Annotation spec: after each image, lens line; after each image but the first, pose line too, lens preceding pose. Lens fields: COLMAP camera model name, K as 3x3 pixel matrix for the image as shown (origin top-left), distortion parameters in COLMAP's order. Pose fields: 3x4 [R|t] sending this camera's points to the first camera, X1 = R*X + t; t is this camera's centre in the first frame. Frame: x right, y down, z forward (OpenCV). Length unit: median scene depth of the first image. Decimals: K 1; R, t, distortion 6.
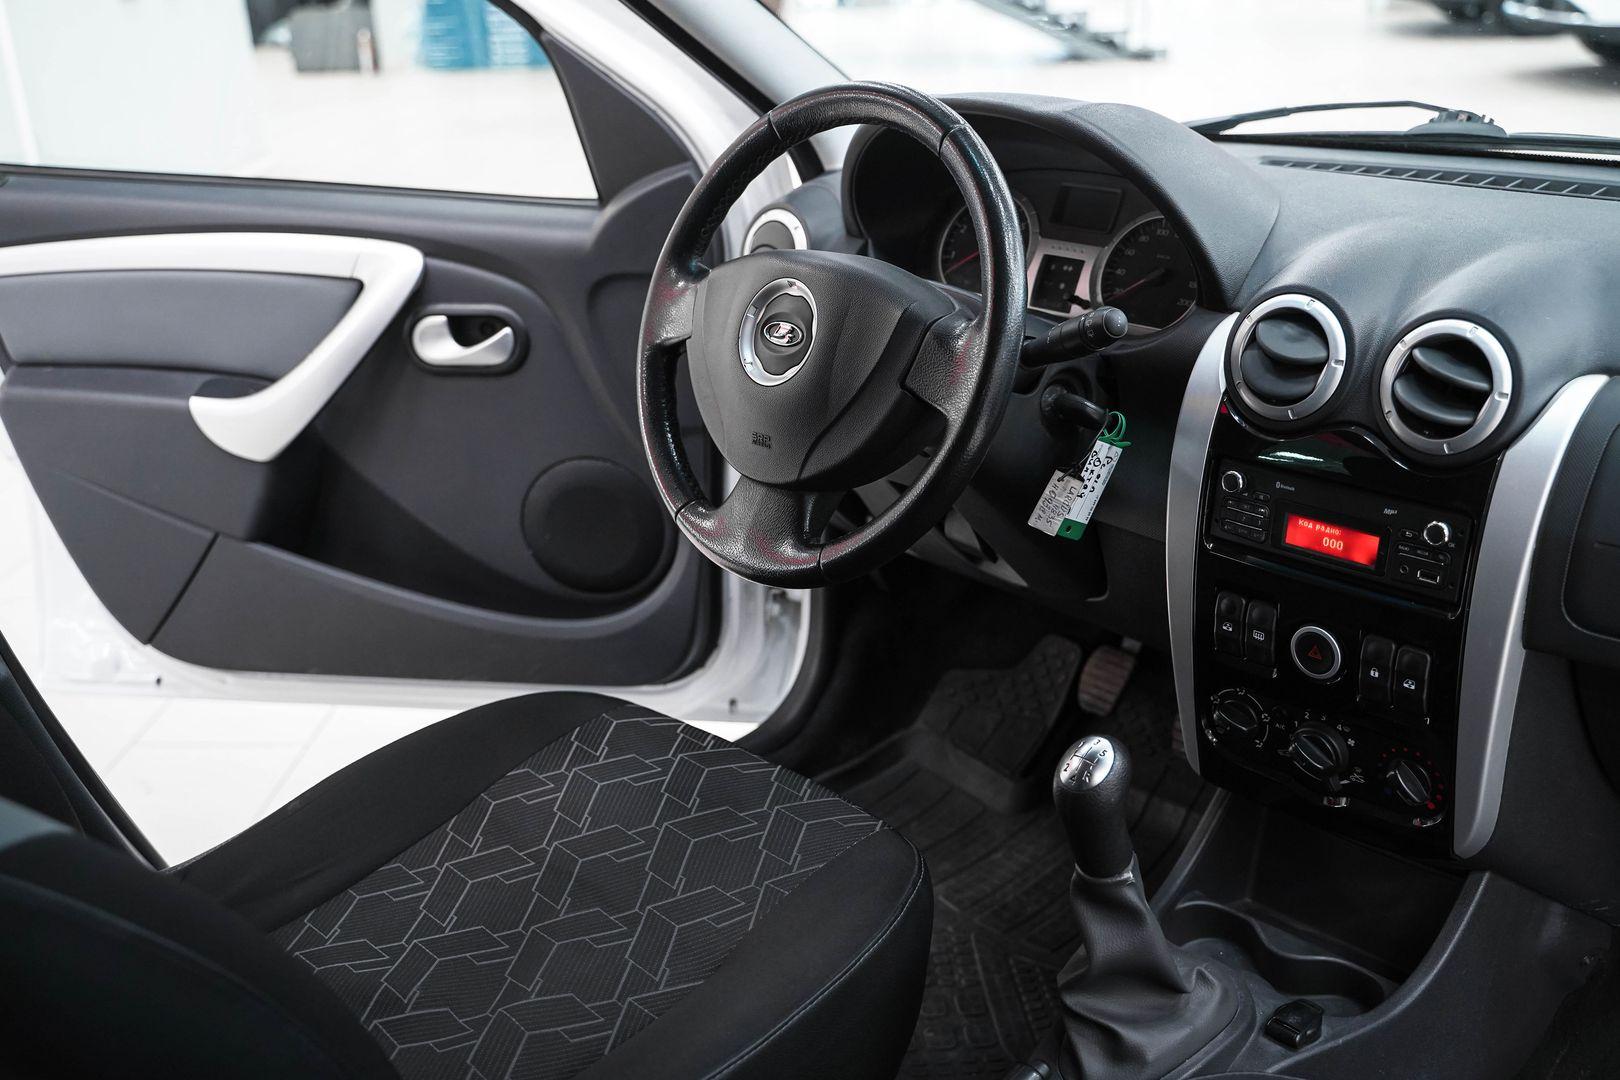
lens RADIAL K [[1696.6, 0, 799.5], [0, 1696.6, 534.0], [0, 0, 1]] dist [-0.024176, 0.000000]
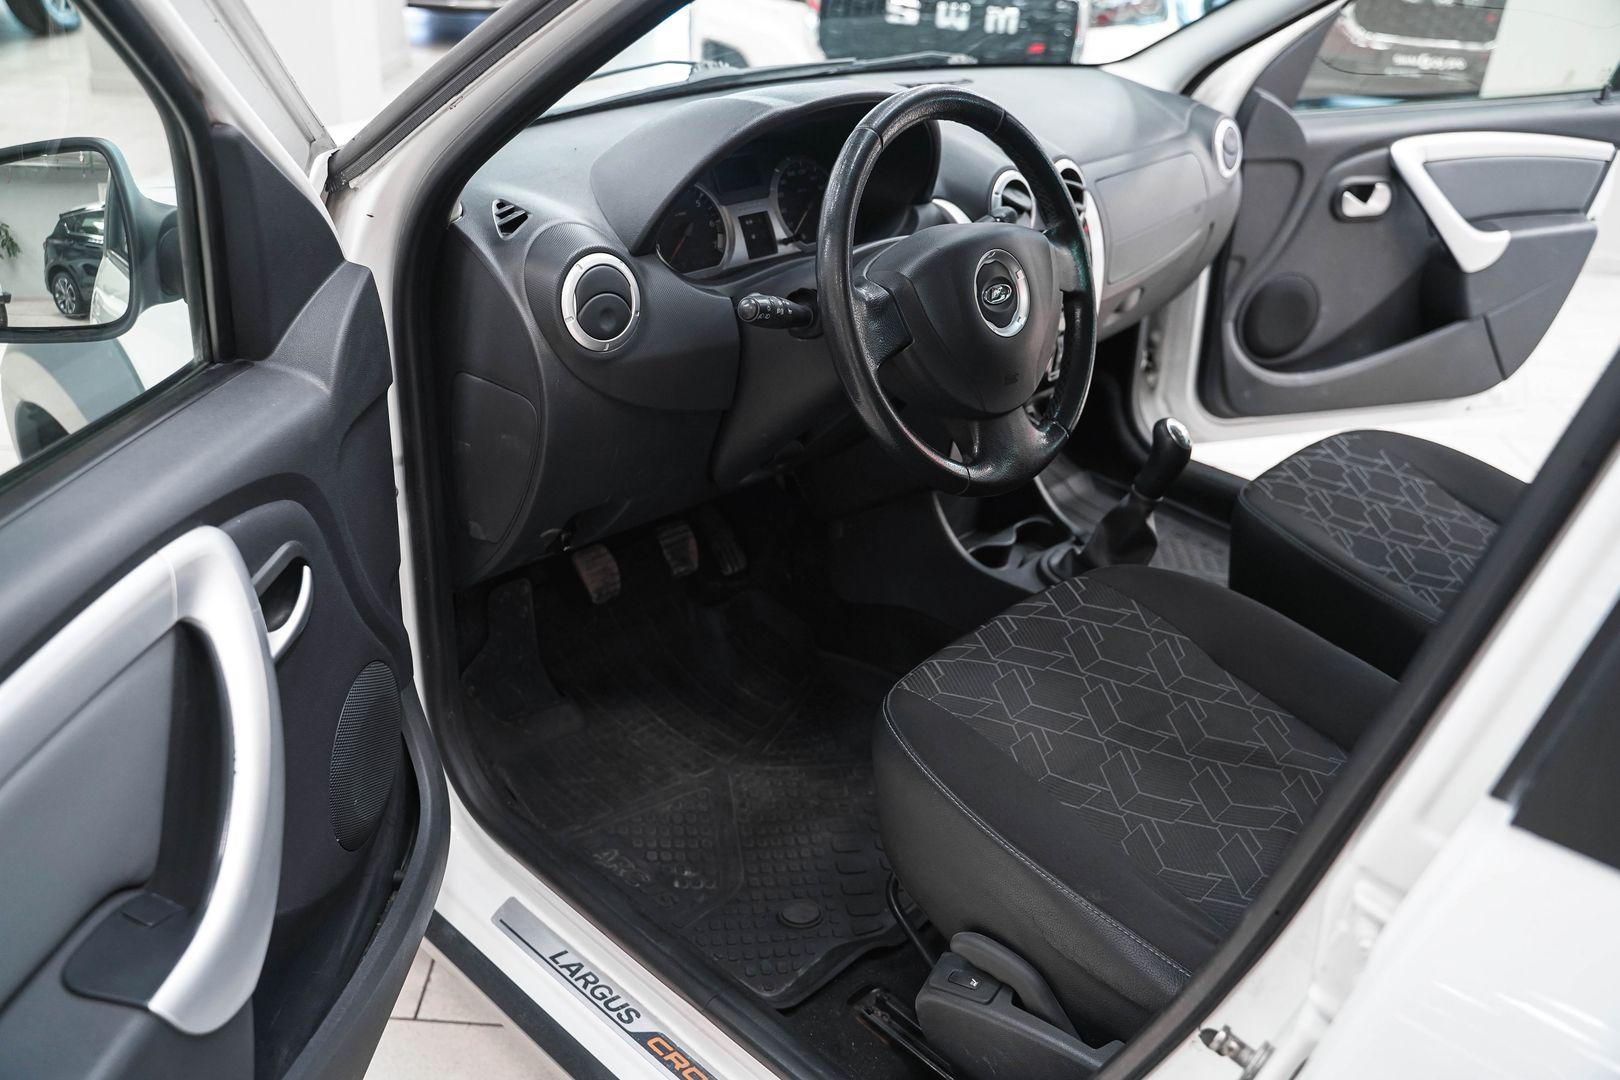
lens RADIAL K [[1307.1, 0, 816.7], [0, 1307.1, 546.9], [0, 0, 1]] dist [-0.101101, 0.059501]
pose [[-0.069773, -0.444407, 0.893103, -0.810488], [0.312999, 0.840321, 0.442596, -0.366997], [-0.947187, 0.310422, 0.080467, 0.962752]]
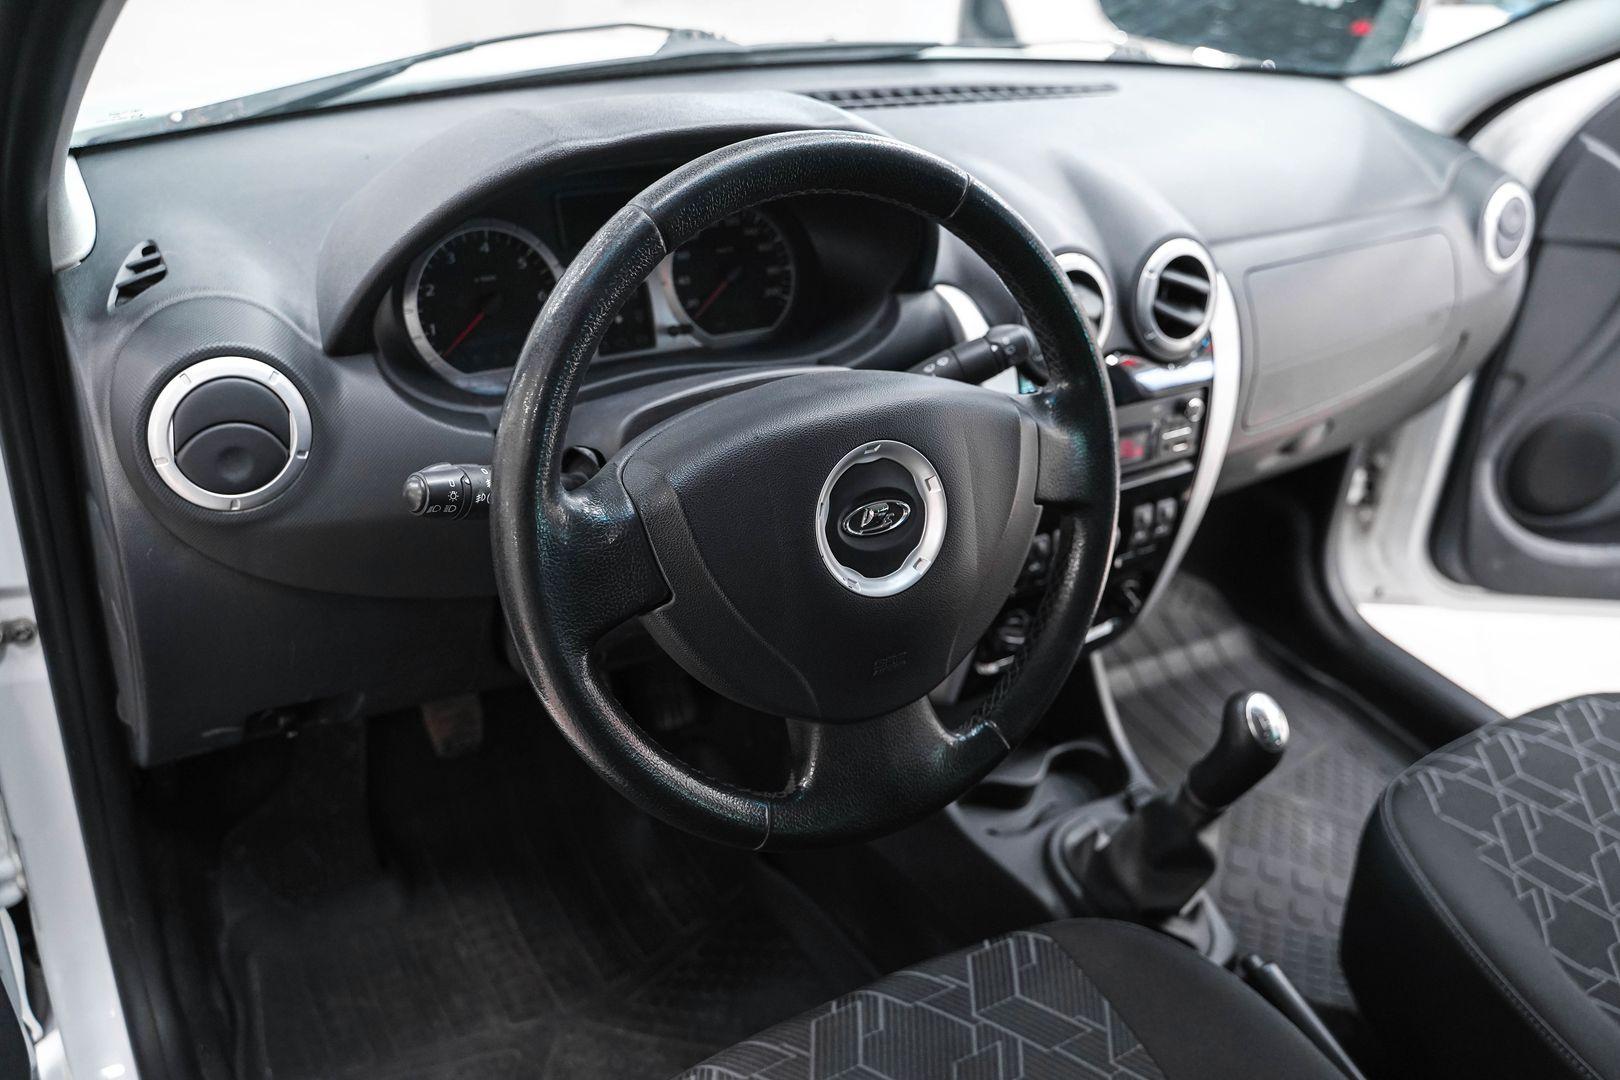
lens RADIAL K [[1358.7, 0, 801.8], [0, 1358.7, 551.7], [0, 0, 1]] dist [-0.082919, 0.049421]
pose [[0.191880, -0.466386, 0.863520, -0.444440], [0.256581, 0.873106, 0.414550, -0.298674], [-0.947285, 0.142019, 0.287197, 0.761482]]
